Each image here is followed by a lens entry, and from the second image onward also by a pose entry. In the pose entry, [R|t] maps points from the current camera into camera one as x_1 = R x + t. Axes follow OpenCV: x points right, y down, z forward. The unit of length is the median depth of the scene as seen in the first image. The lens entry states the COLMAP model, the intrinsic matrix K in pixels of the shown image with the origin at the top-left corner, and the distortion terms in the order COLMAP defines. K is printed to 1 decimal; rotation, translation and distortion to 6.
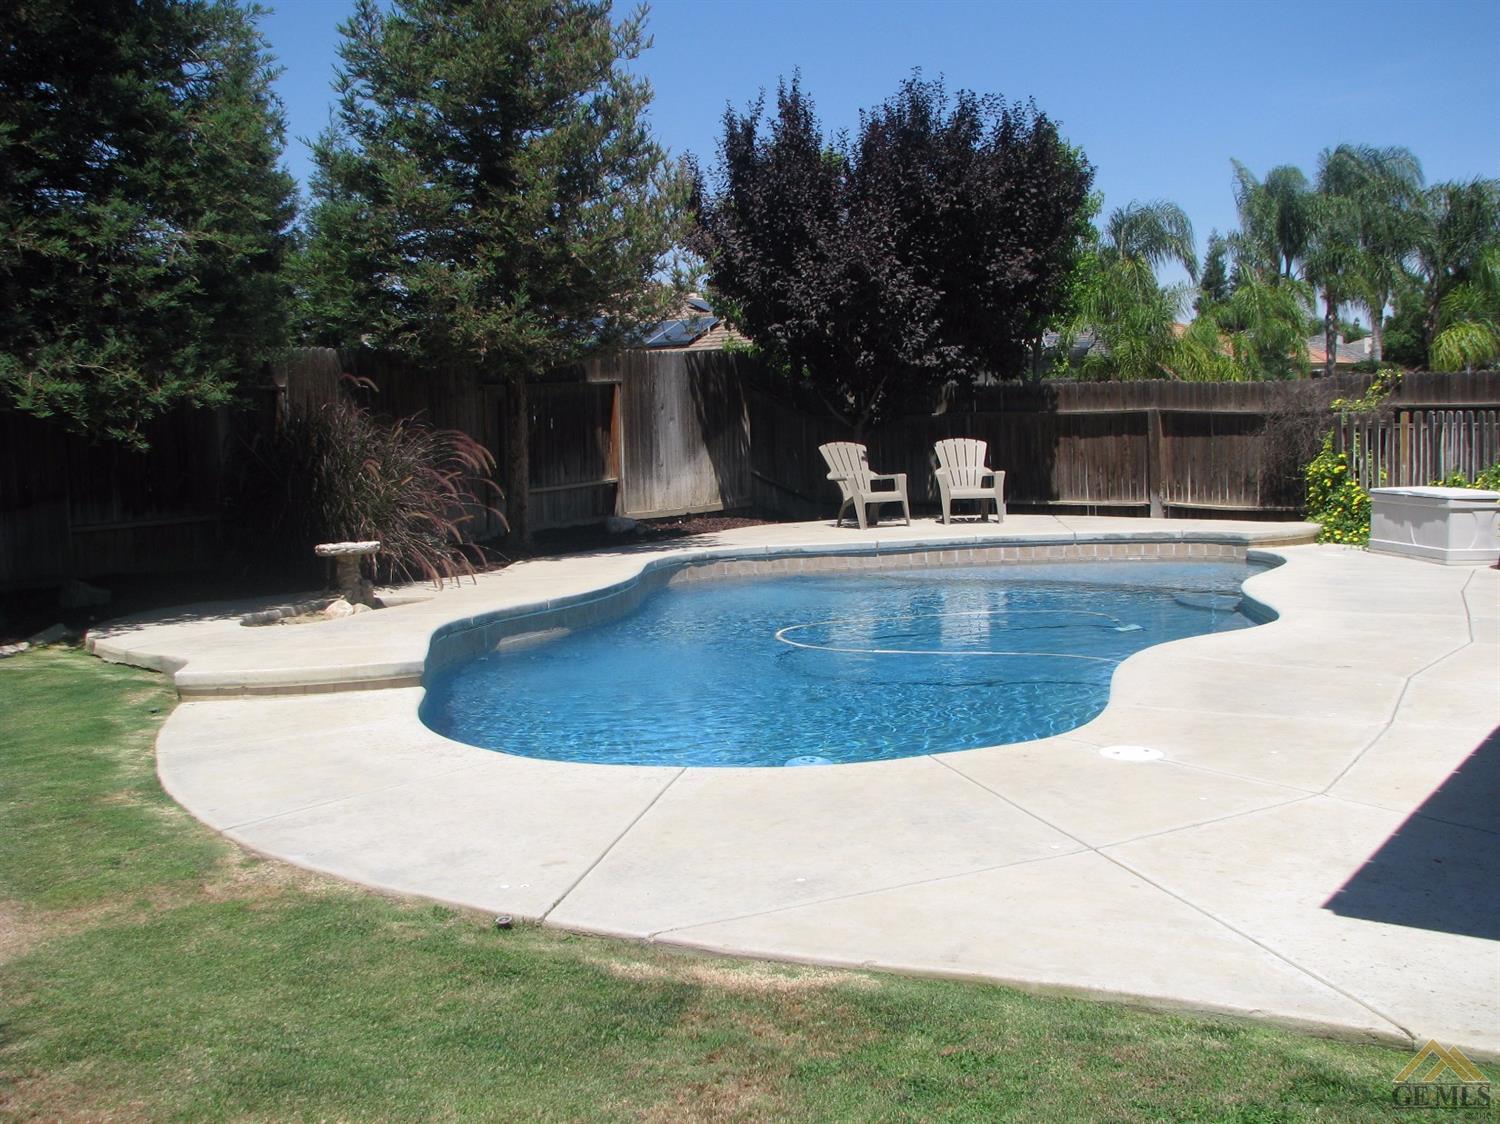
lens RADIAL K [[1646.7, 0, 756.3], [0, 1646.7, 599.1], [0, 0, 1]] dist [-0.168313, 0.235817]
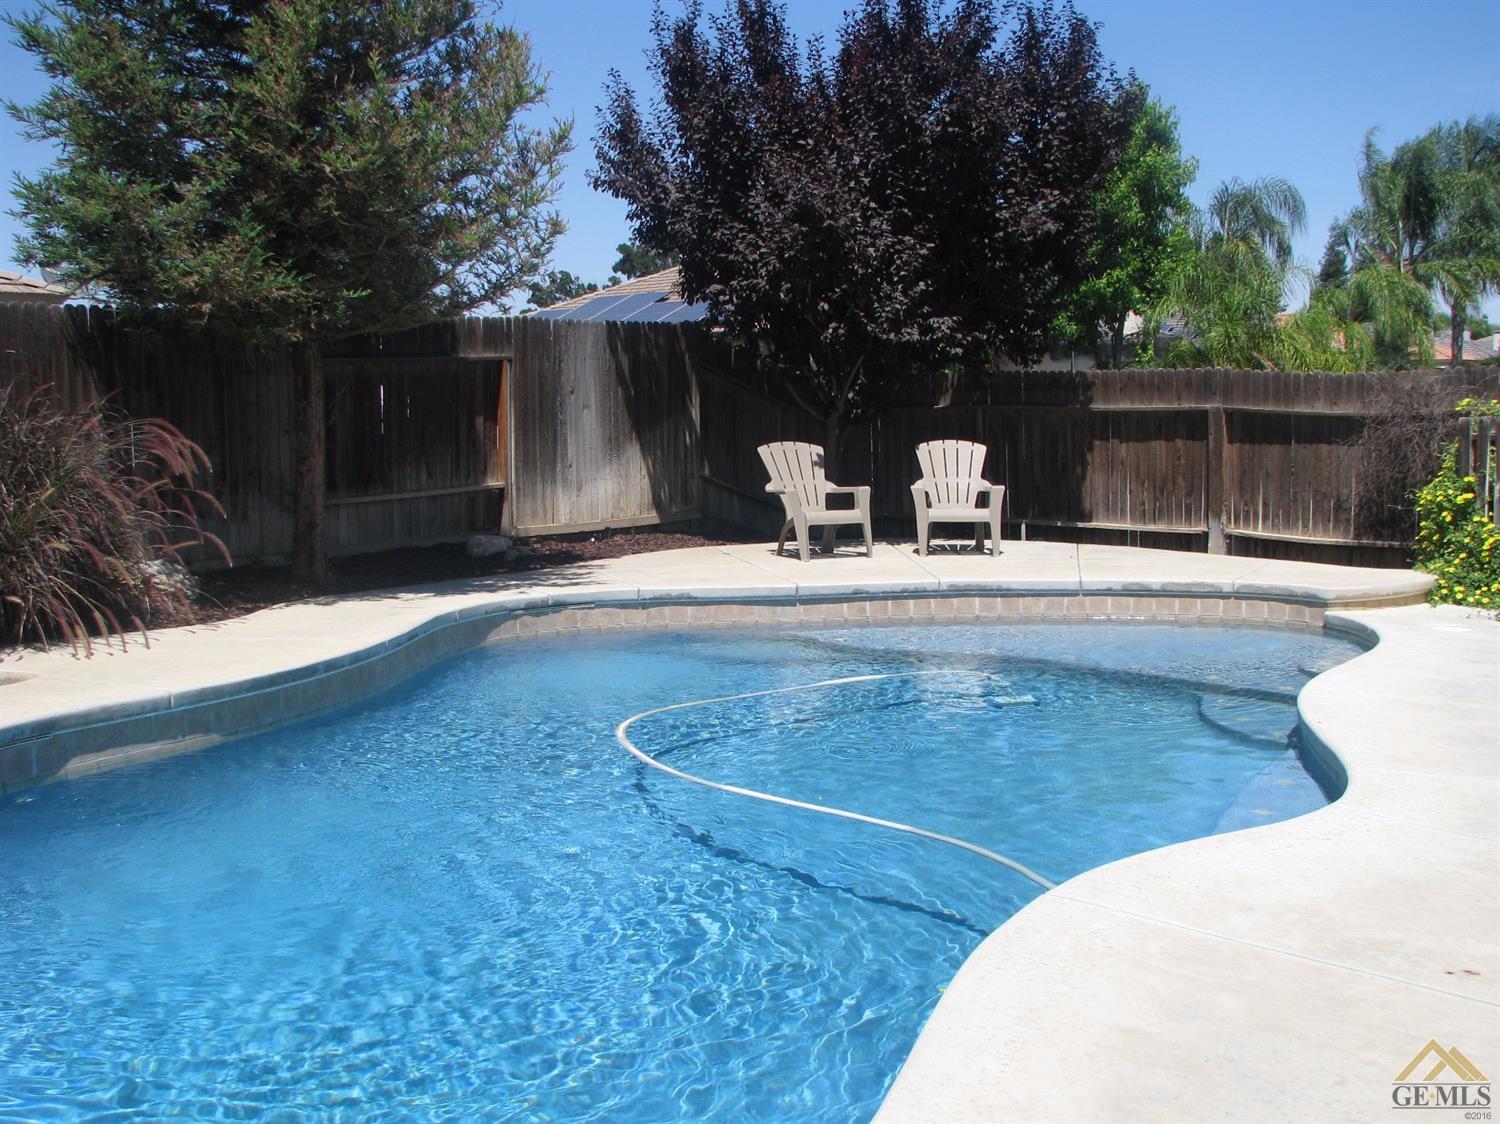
lens RADIAL K [[1646.7, 0, 756.3], [0, 1646.7, 599.1], [0, 0, 1]] dist [-0.168313, 0.235817]
pose [[0.997491, 0.028209, -0.064938, 0.085934], [-0.027635, 0.999571, 0.009725, -0.029849], [0.065184, -0.007906, 0.997842, 0.242300]]
